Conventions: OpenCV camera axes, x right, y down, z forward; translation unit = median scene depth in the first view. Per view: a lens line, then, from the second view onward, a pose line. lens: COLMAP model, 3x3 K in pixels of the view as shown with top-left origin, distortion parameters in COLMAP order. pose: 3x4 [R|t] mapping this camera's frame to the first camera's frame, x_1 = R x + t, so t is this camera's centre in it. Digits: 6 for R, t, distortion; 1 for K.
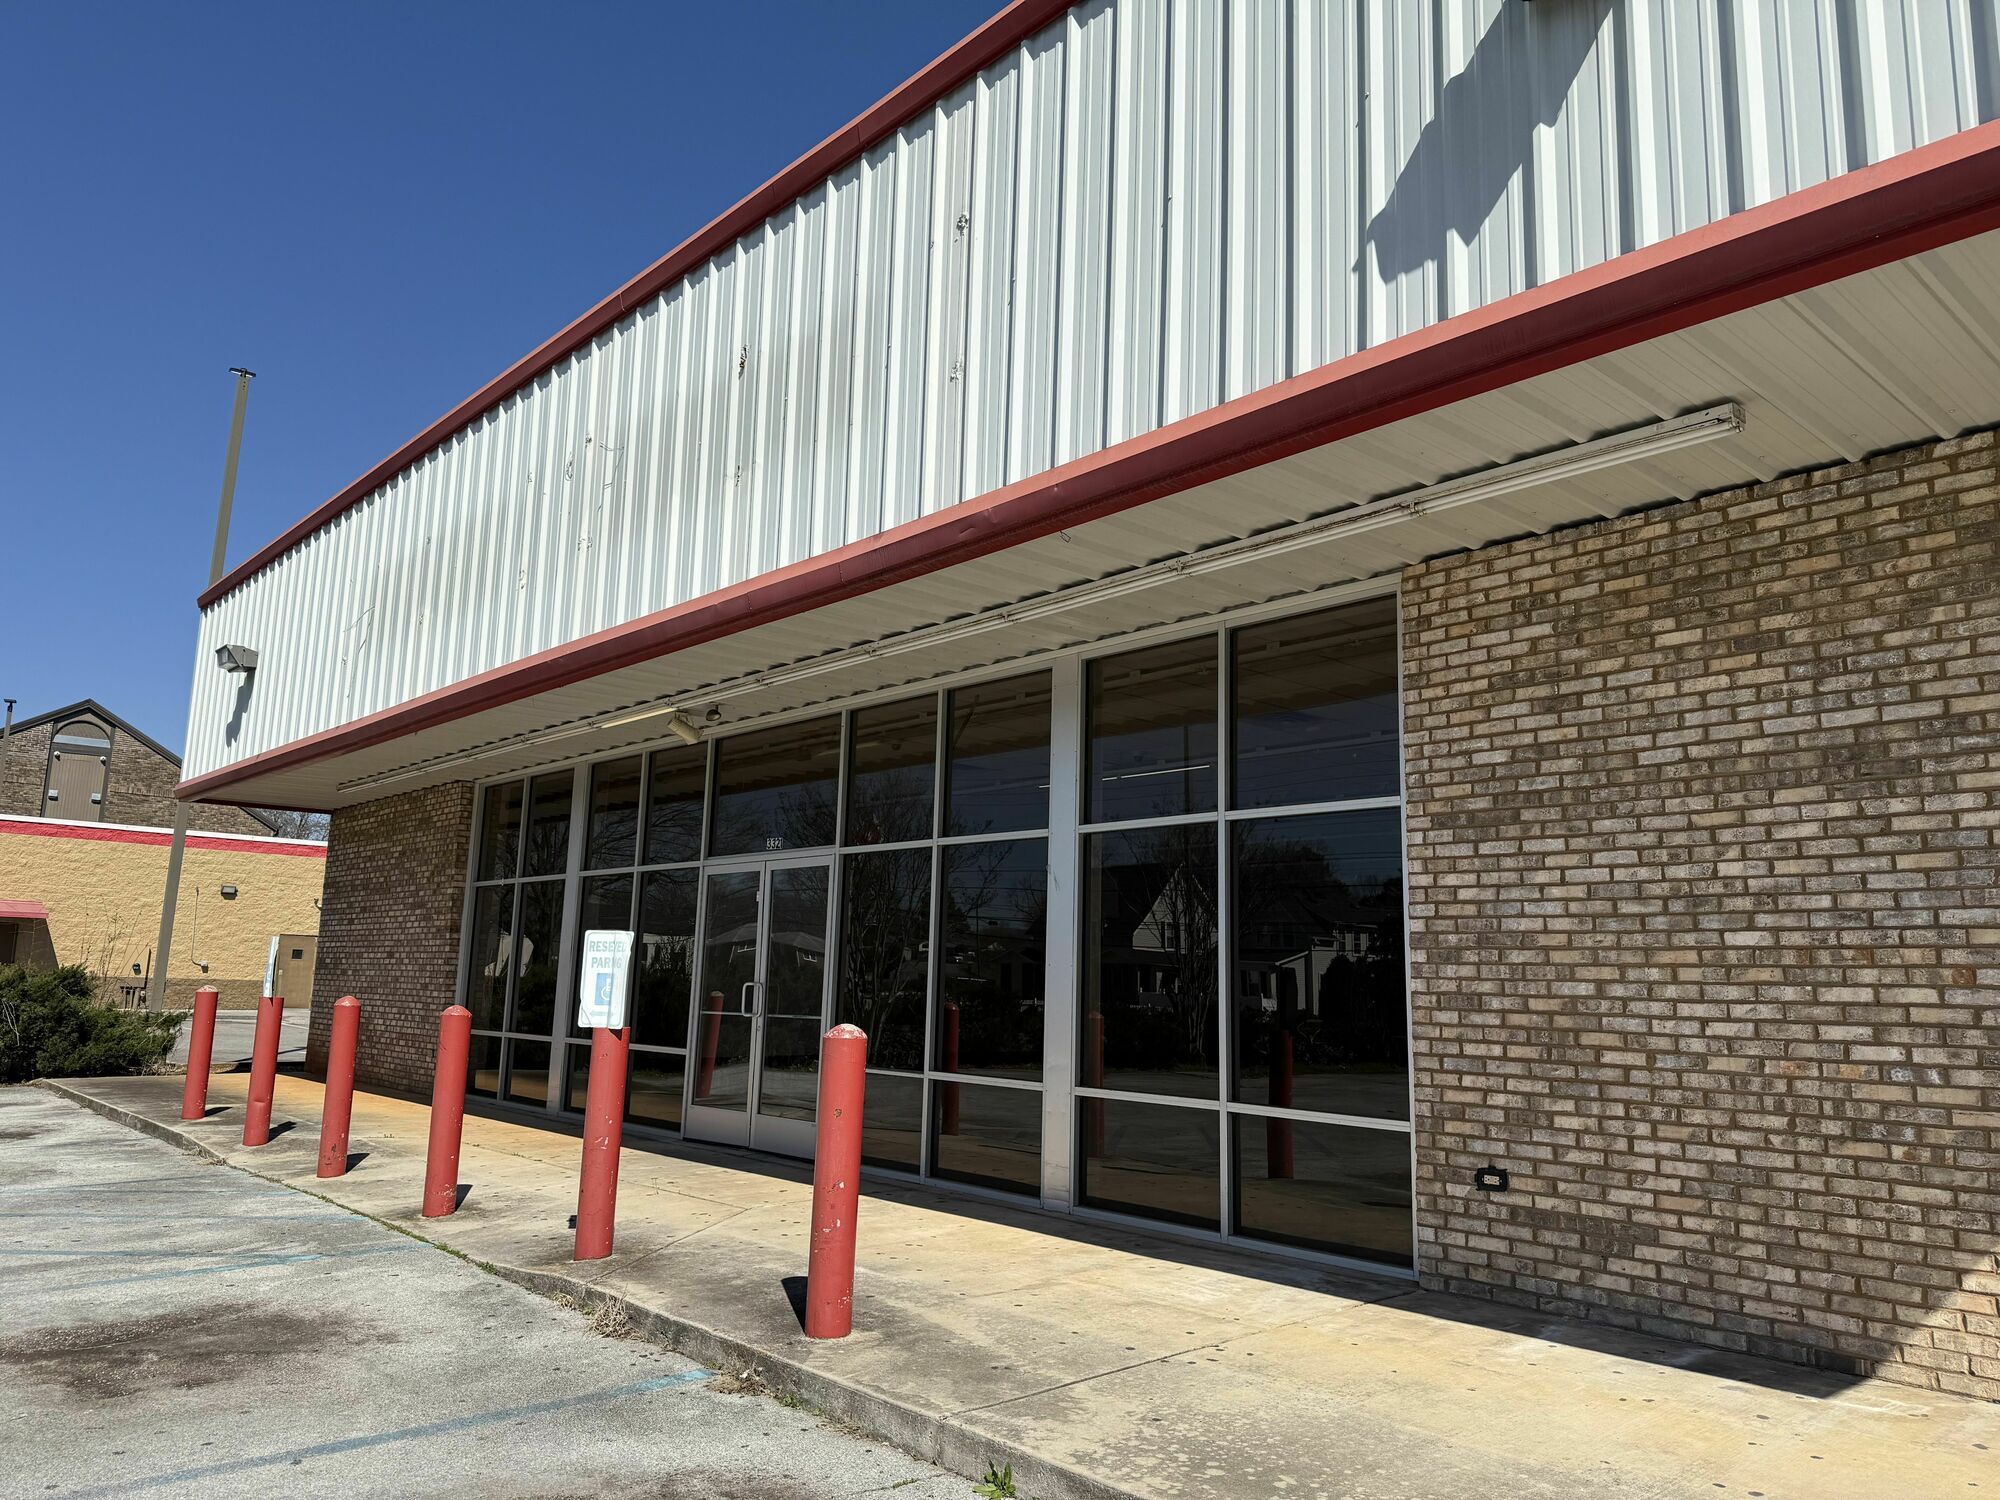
lens RADIAL K [[1427.1, 0, 1007.3], [0, 1427.1, 761.1], [0, 0, 1]] dist [0.017445, -0.021067]
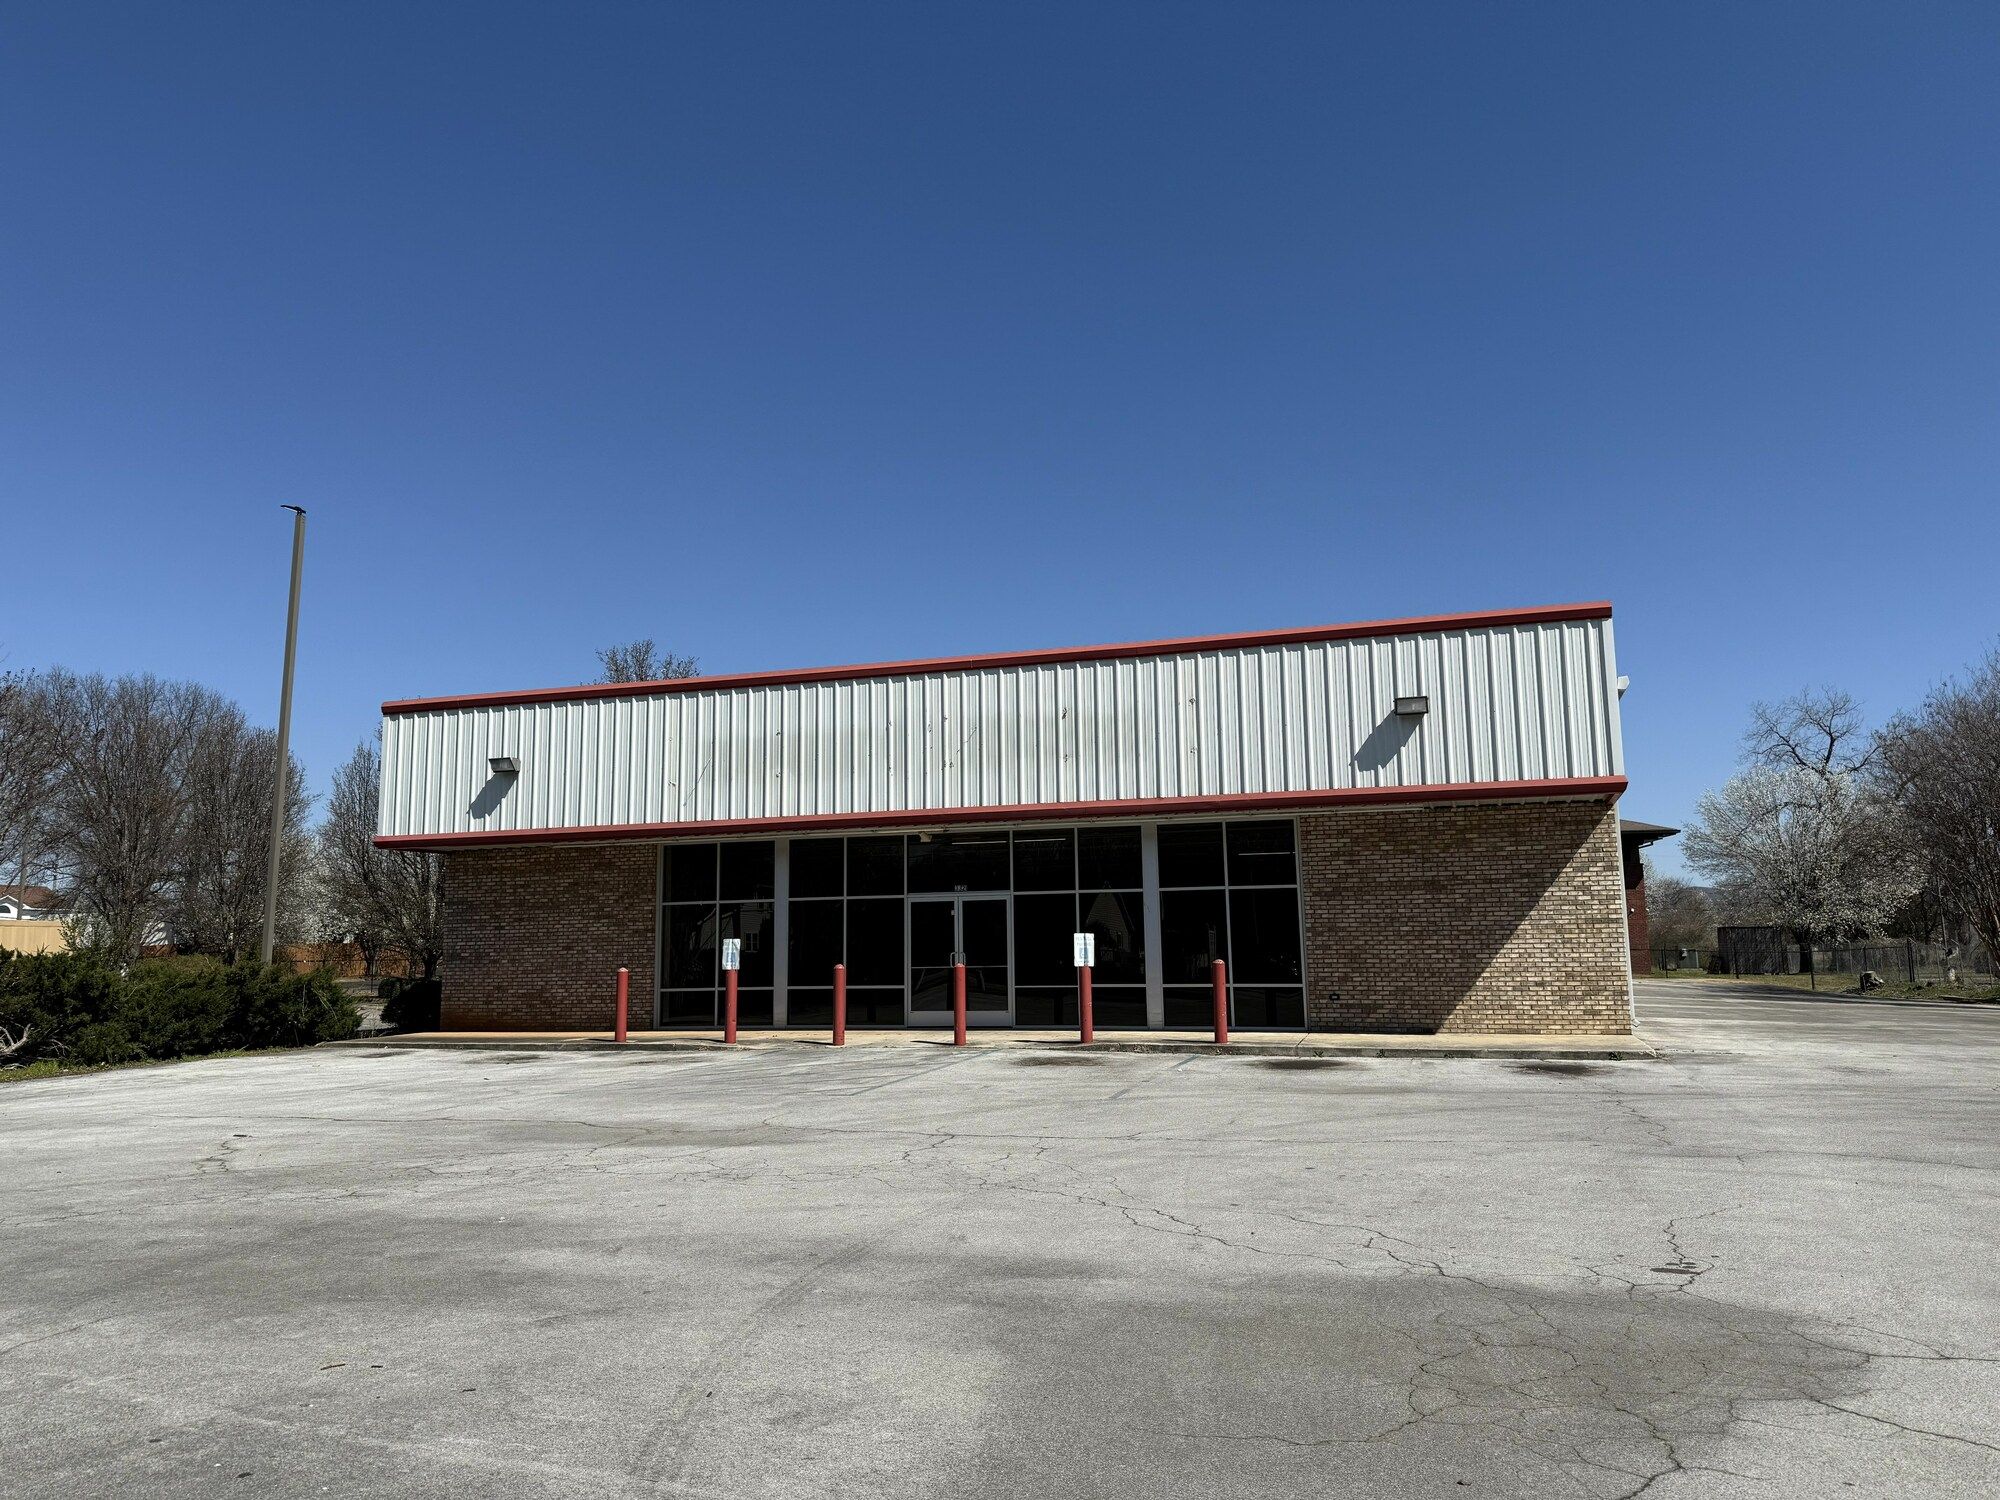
lens RADIAL K [[1427.1, 0, 993.5], [0, 1427.1, 744.1], [0, 0, 1]] dist [0.017445, -0.021067]
pose [[0.875673, 0.033402, 0.481748, -2.125557], [-0.041631, 0.999113, 0.006398, -0.320907], [-0.481106, -0.025658, 0.876287, -1.677712]]
